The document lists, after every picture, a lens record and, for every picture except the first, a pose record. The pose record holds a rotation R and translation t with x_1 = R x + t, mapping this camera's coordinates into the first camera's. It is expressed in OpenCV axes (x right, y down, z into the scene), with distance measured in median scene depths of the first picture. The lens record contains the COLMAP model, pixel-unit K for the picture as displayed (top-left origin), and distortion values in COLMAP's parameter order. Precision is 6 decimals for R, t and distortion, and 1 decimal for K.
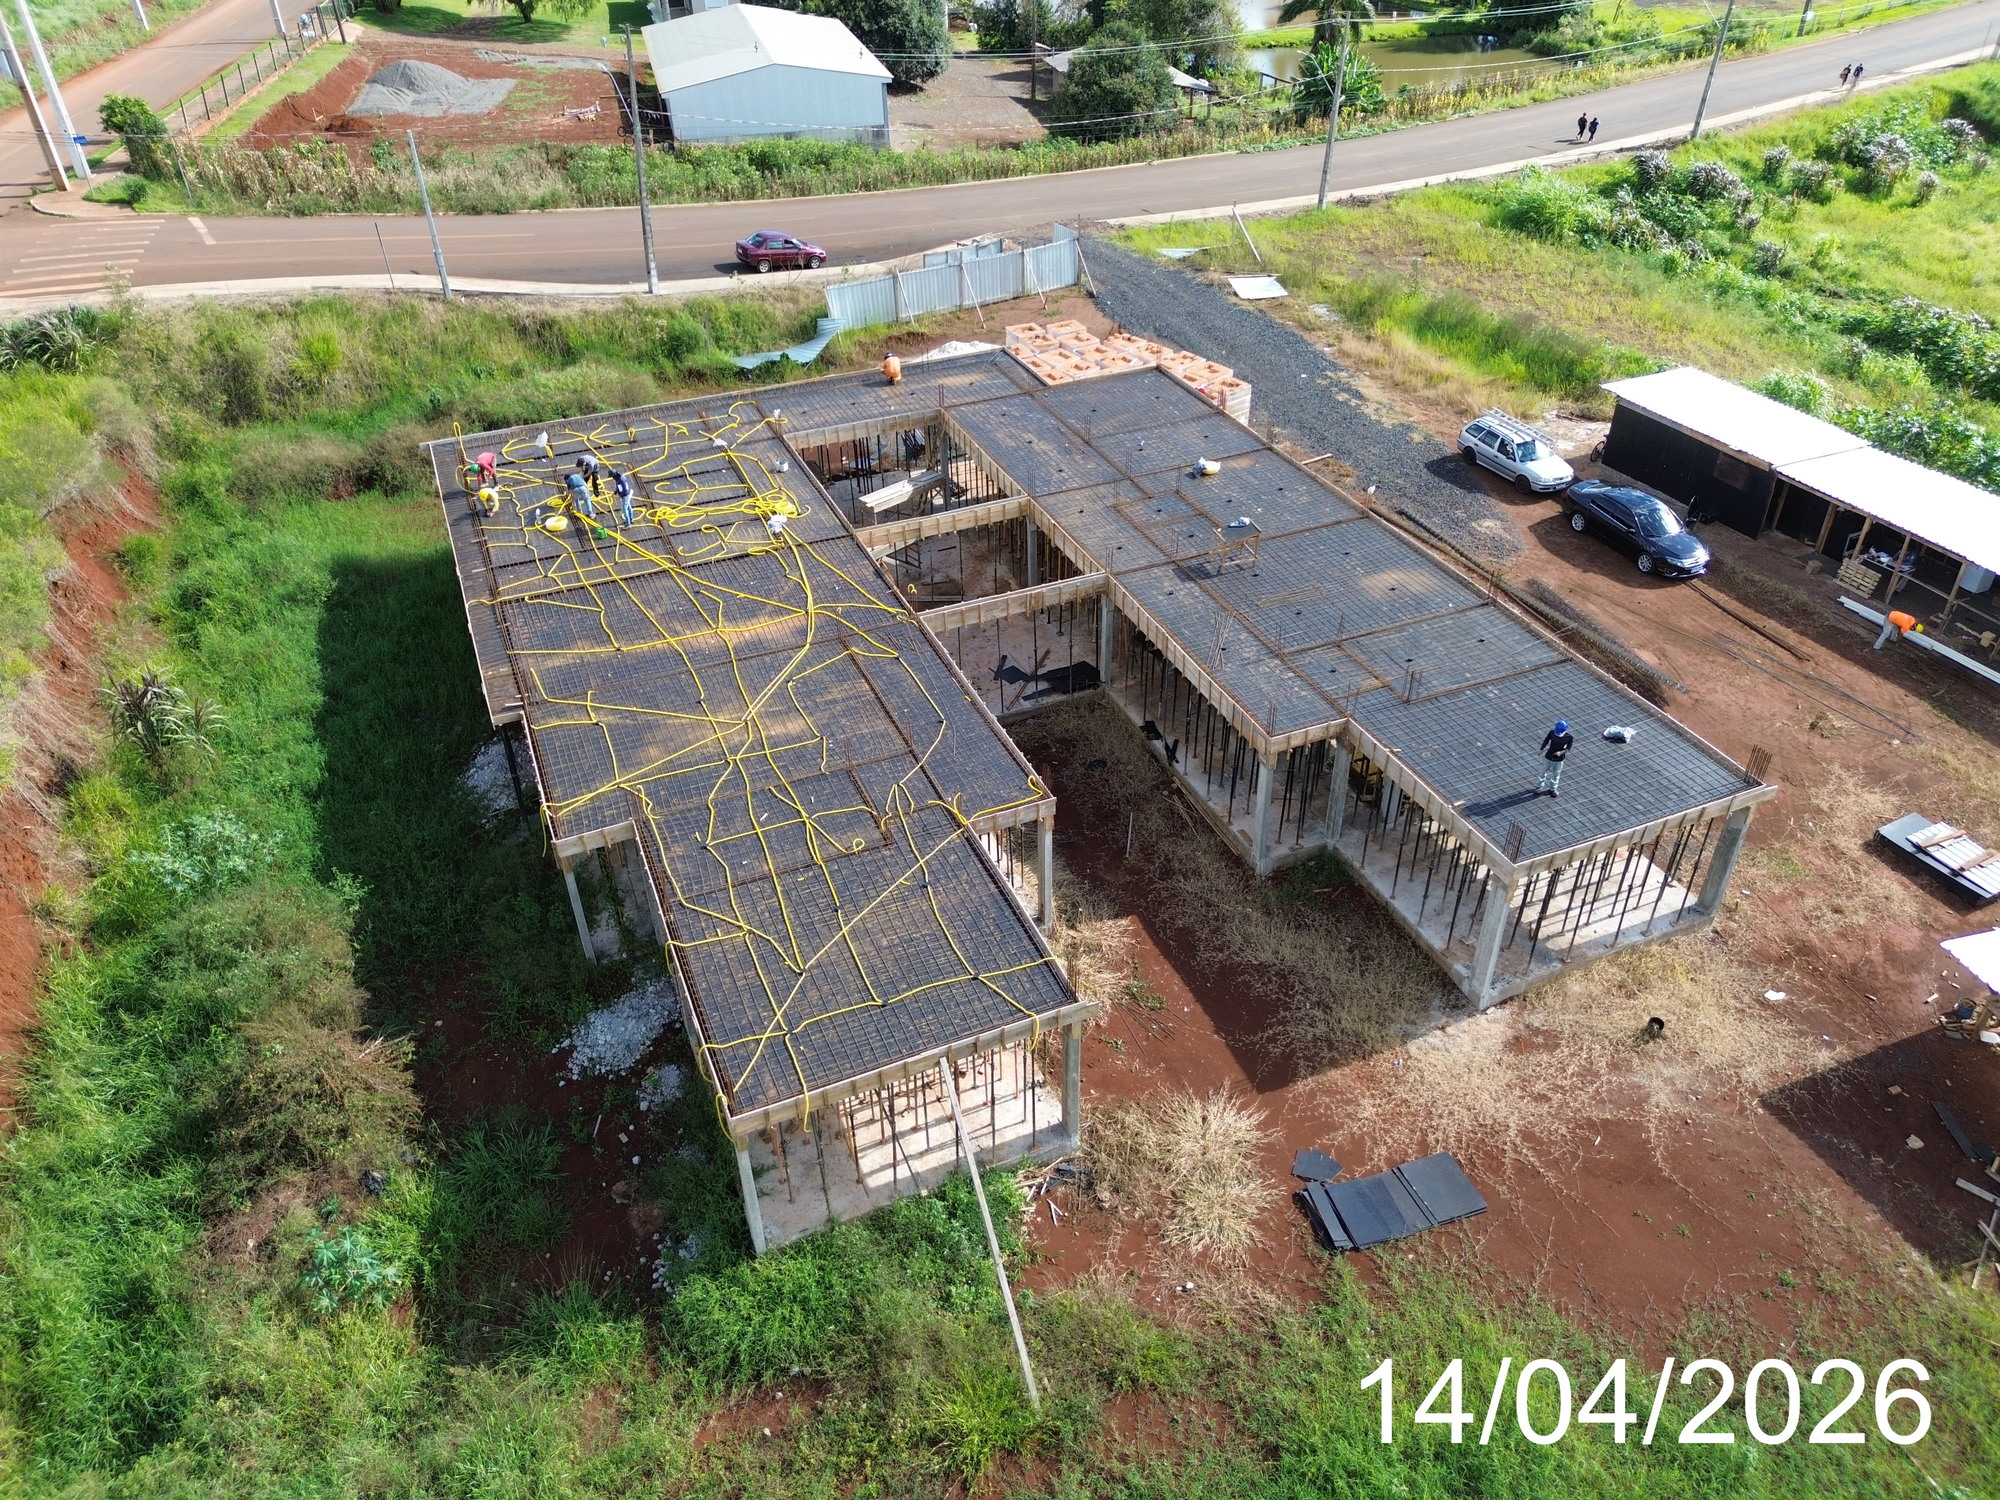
lens RADIAL K [[1386.2, 0, 1000.0], [0, 1386.2, 750.0], [0, 0, 1]] dist [0.061648, -0.059306]
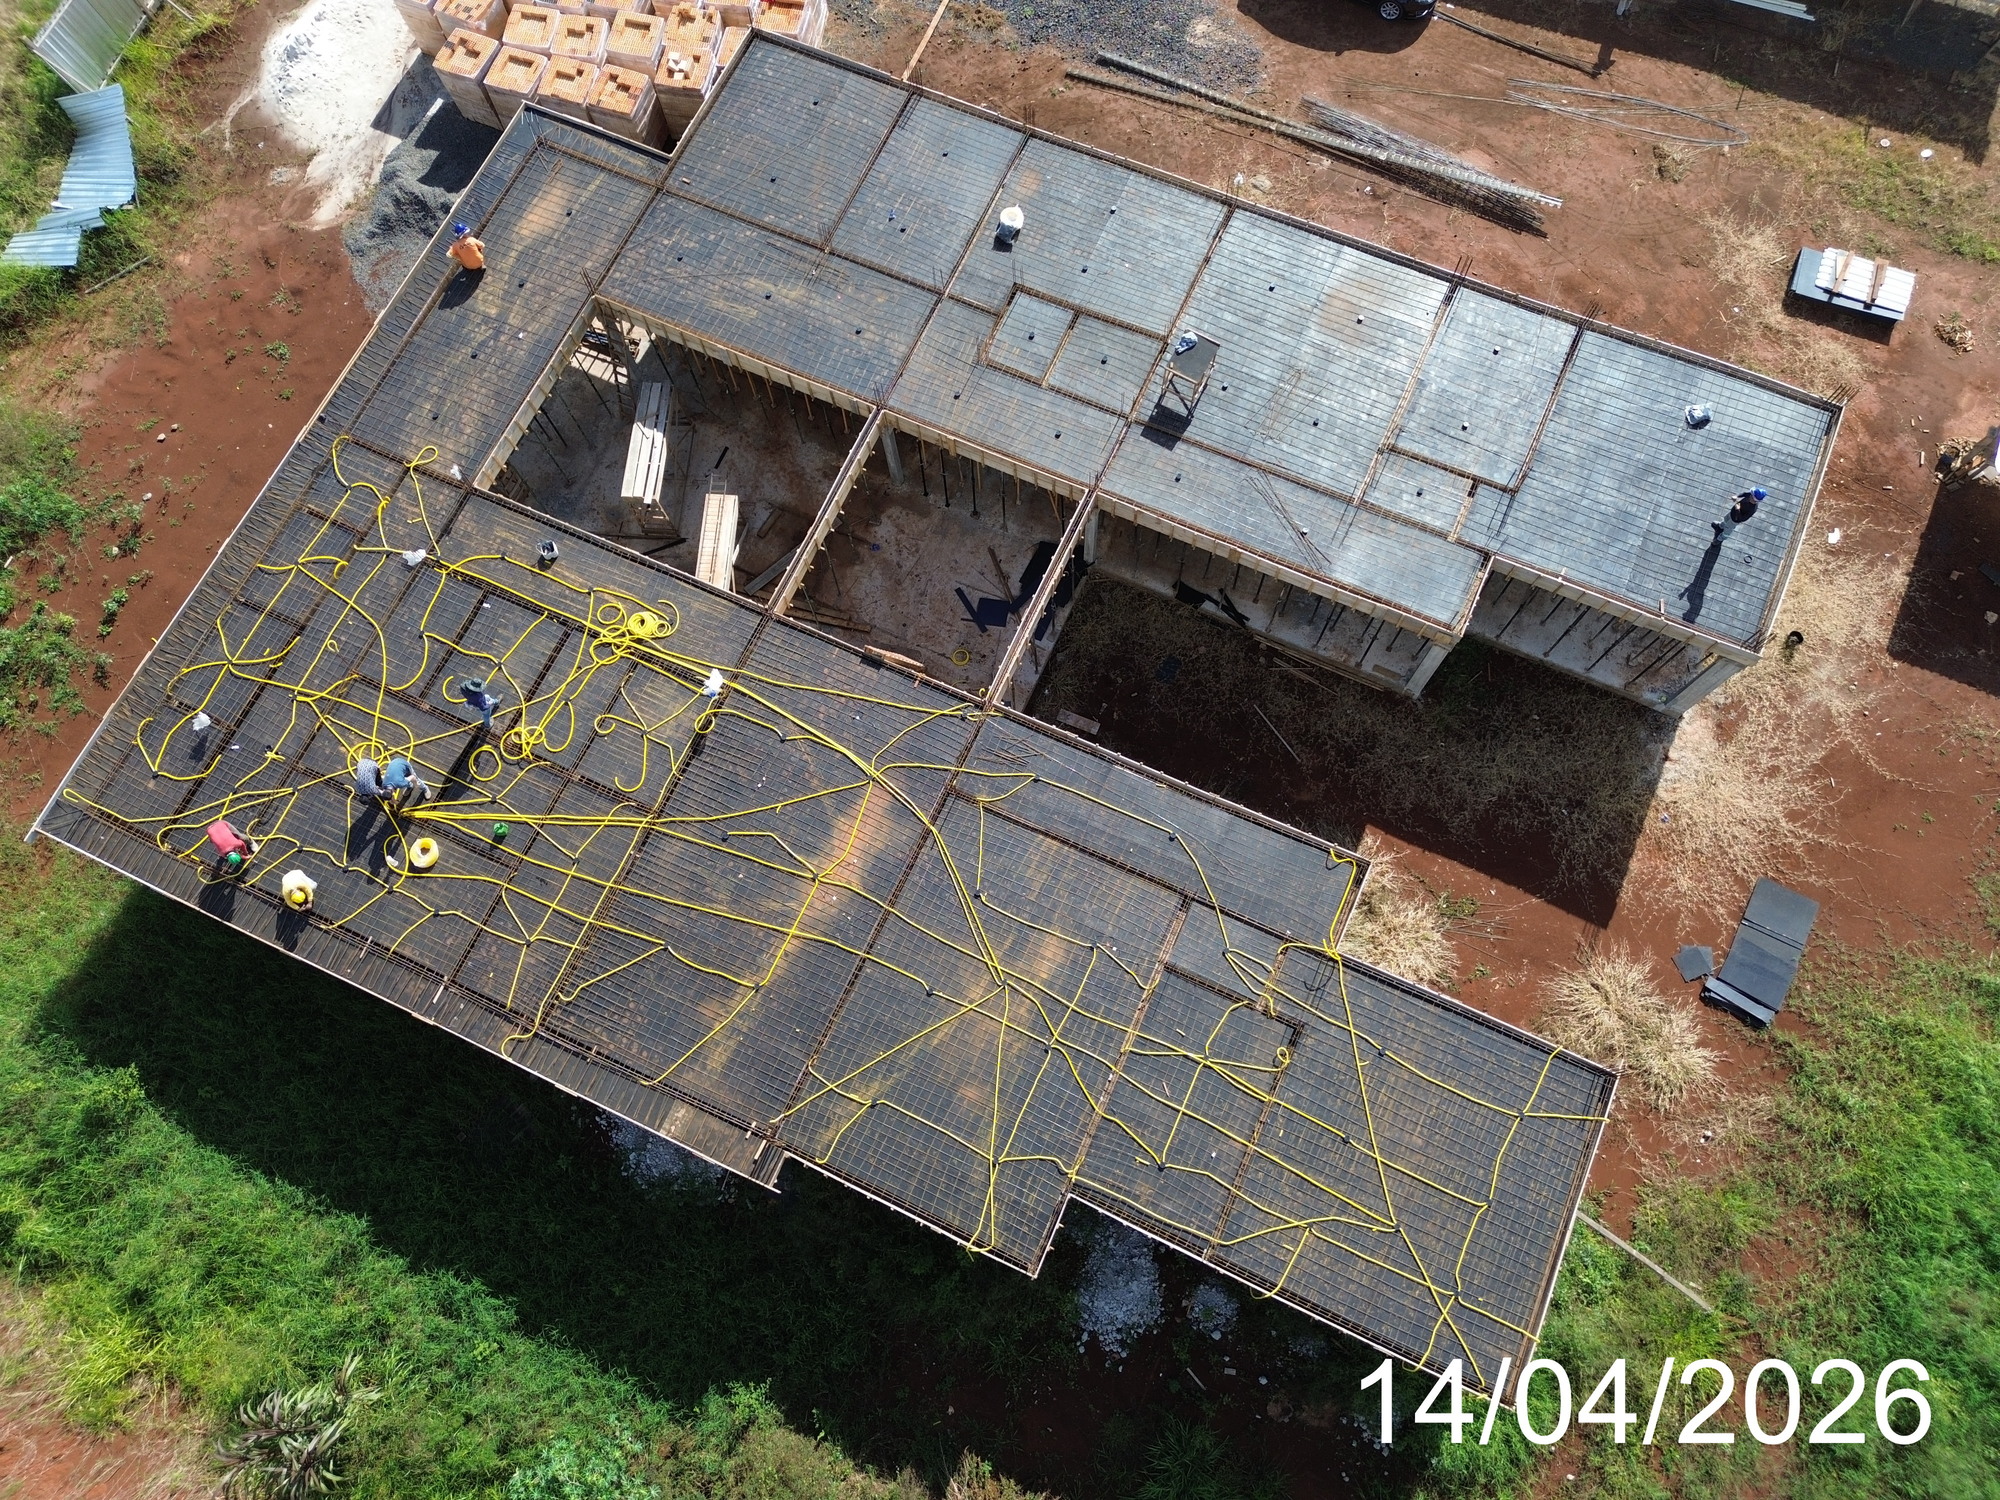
lens RADIAL K [[1386.2, 0, 1000.0], [0, 1386.2, 750.0], [0, 0, 1]] dist [0.061648, -0.059306]
pose [[0.736985, -0.645332, 0.200995, -0.256020], [0.417362, 0.668396, 0.615675, -0.623698], [-0.531659, -0.369855, 0.761935, 0.389263]]
